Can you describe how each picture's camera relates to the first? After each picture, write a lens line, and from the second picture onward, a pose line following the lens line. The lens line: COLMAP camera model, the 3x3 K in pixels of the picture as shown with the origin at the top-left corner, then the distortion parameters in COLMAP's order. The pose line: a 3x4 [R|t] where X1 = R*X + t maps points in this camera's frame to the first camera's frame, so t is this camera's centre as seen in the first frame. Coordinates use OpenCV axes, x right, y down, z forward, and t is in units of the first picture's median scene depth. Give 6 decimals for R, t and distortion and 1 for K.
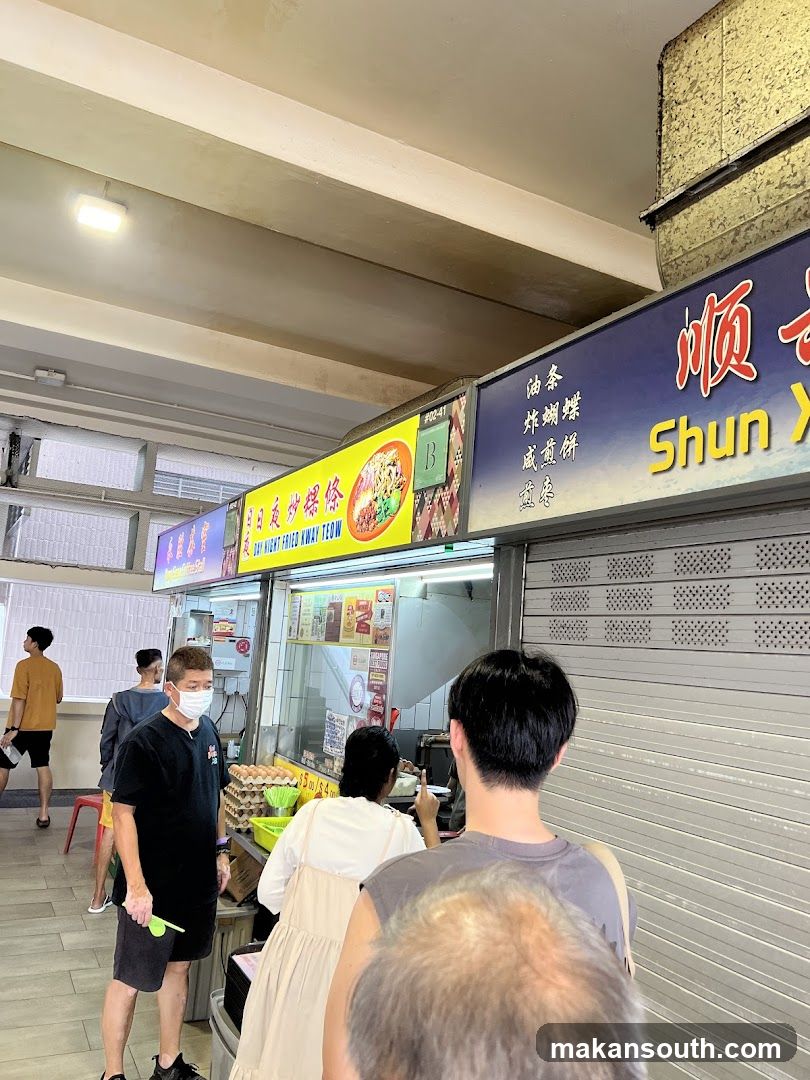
lens RADIAL K [[772.2, 0, 409.7], [0, 772.2, 533.6], [0, 0, 1]] dist [0.118703, -0.021681]
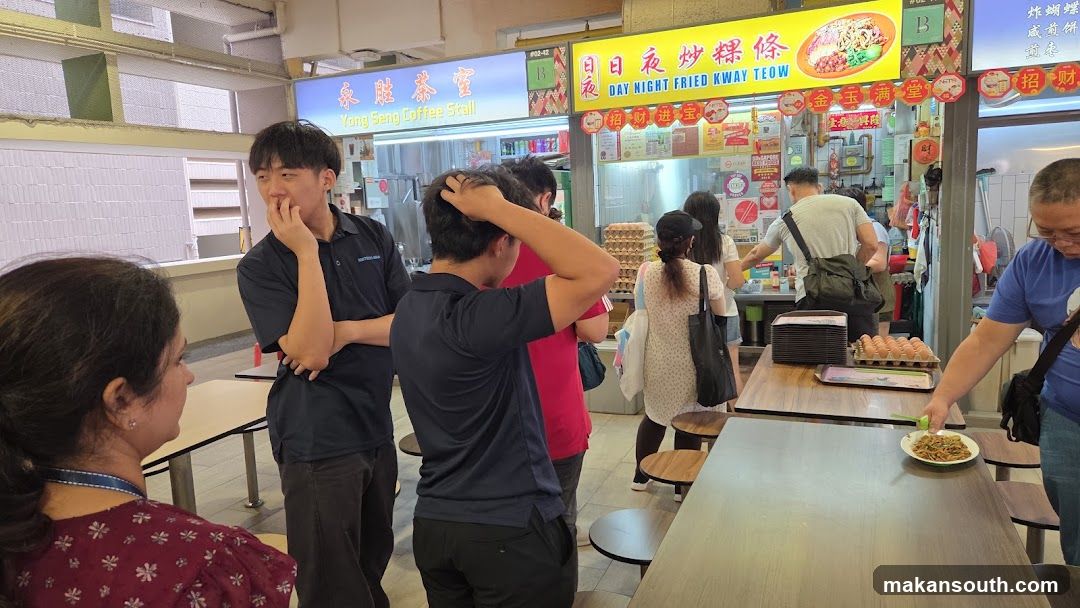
lens RADIAL K [[740.1, 0, 526.8], [0, 740.1, 303.4], [0, 0, 1]] dist [0.051112, -0.037262]
pose [[0.788080, -0.181818, 0.588108, -1.871596], [0.007189, 0.958038, 0.286550, 0.009301], [-0.615530, -0.221596, 0.756318, 0.139644]]
